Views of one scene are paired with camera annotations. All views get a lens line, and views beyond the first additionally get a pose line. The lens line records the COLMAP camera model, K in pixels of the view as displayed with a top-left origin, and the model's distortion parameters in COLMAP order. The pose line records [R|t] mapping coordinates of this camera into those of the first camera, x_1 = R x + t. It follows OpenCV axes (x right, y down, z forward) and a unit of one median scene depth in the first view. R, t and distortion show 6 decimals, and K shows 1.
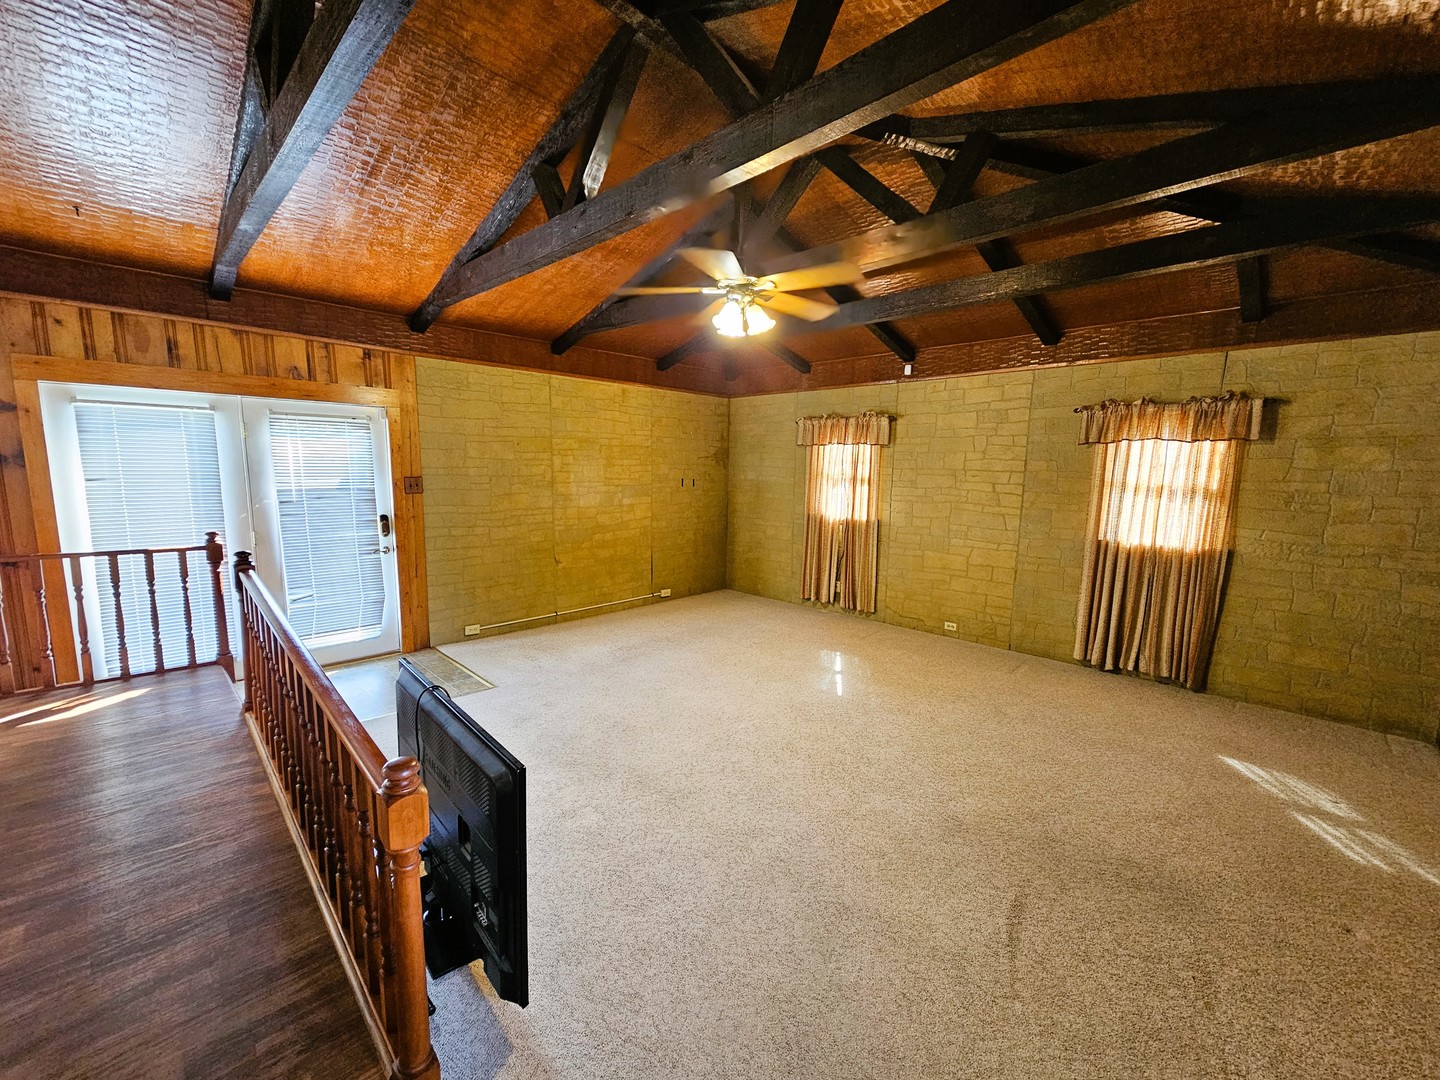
lens RADIAL K [[588.6, 0, 724.6], [0, 588.6, 546.6], [0, 0, 1]] dist [0.001615, -0.000909]
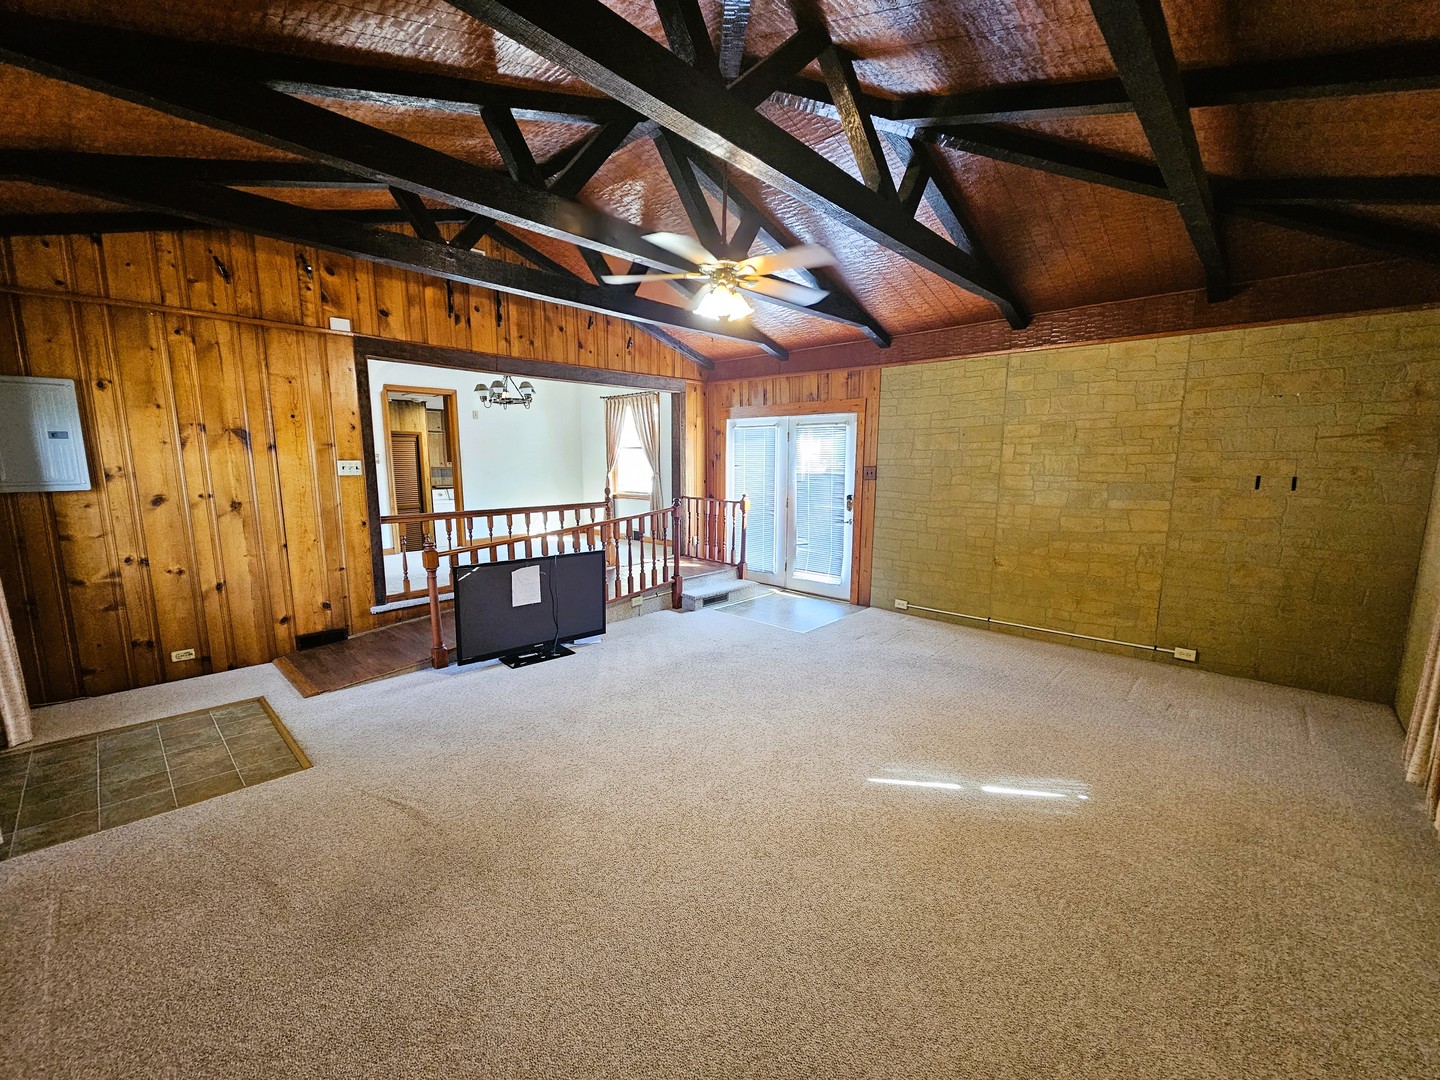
lens RADIAL K [[588.6, 0, 723.3], [0, 588.6, 544.1], [0, 0, 1]] dist [0.001615, -0.000909]
pose [[0.026038, 0.126204, -0.991663, 0.675943], [-0.141724, 0.982445, 0.121310, -0.060310], [0.989564, 0.137384, 0.043467, 0.621034]]
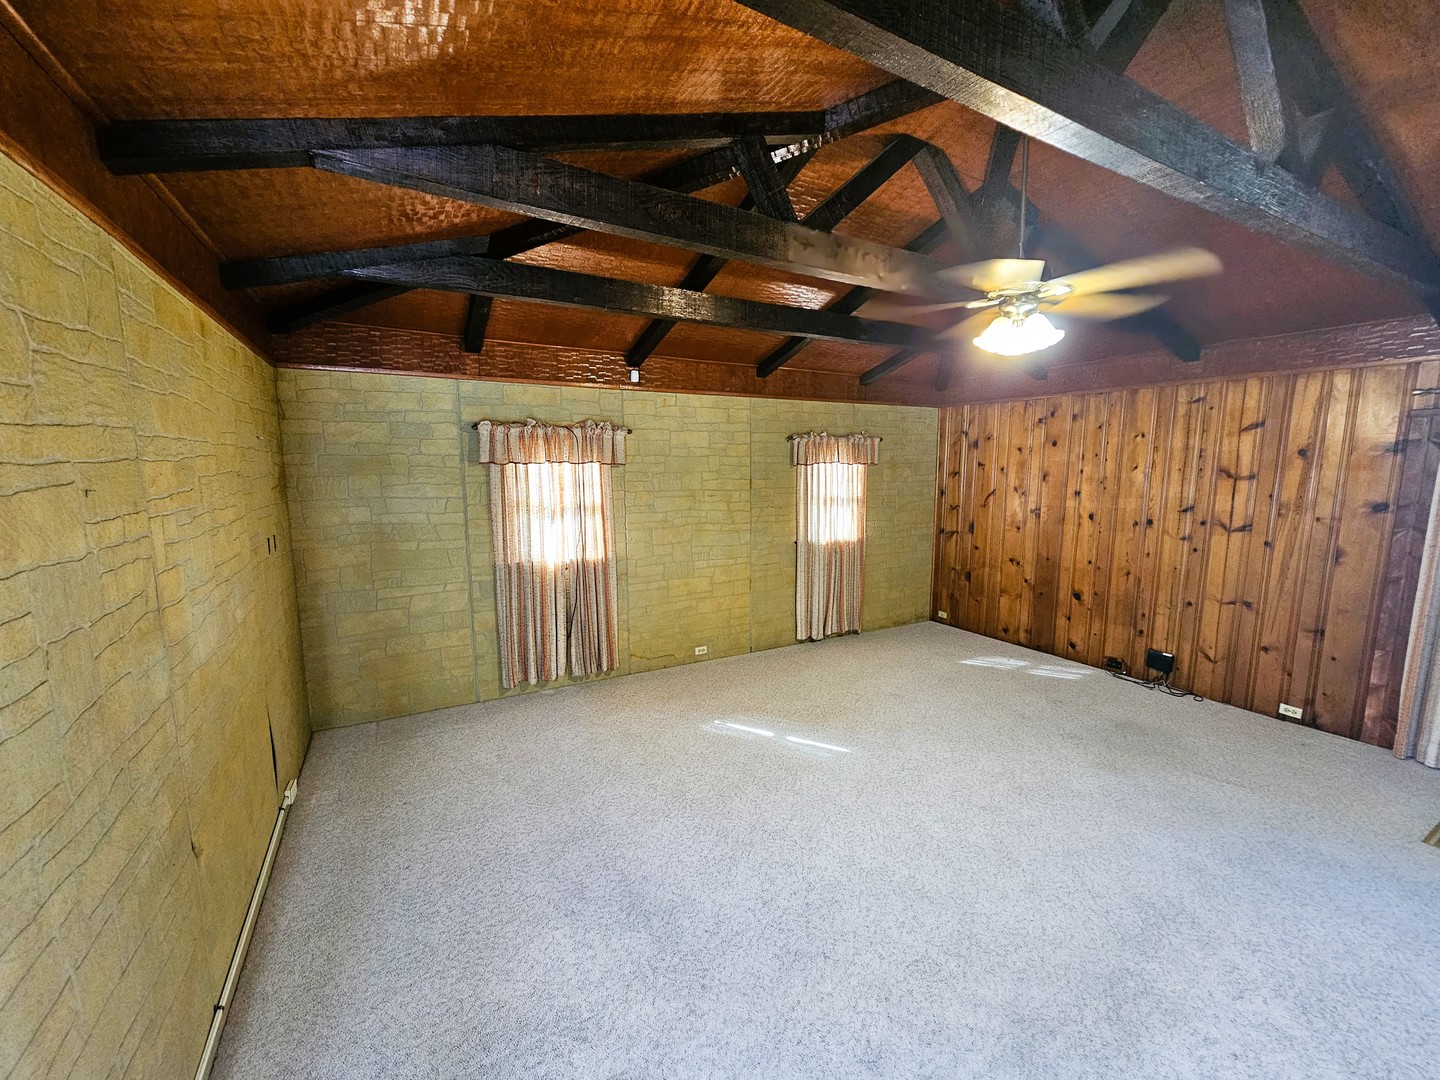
lens RADIAL K [[588.6, 0, 725.9], [0, 588.6, 544.2], [0, 0, 1]] dist [0.001615, -0.000909]
pose [[0.283927, -0.146167, 0.947640, -0.544863], [0.136603, 0.984398, 0.110908, -0.152274], [-0.949065, 0.097961, 0.299464, 0.711665]]
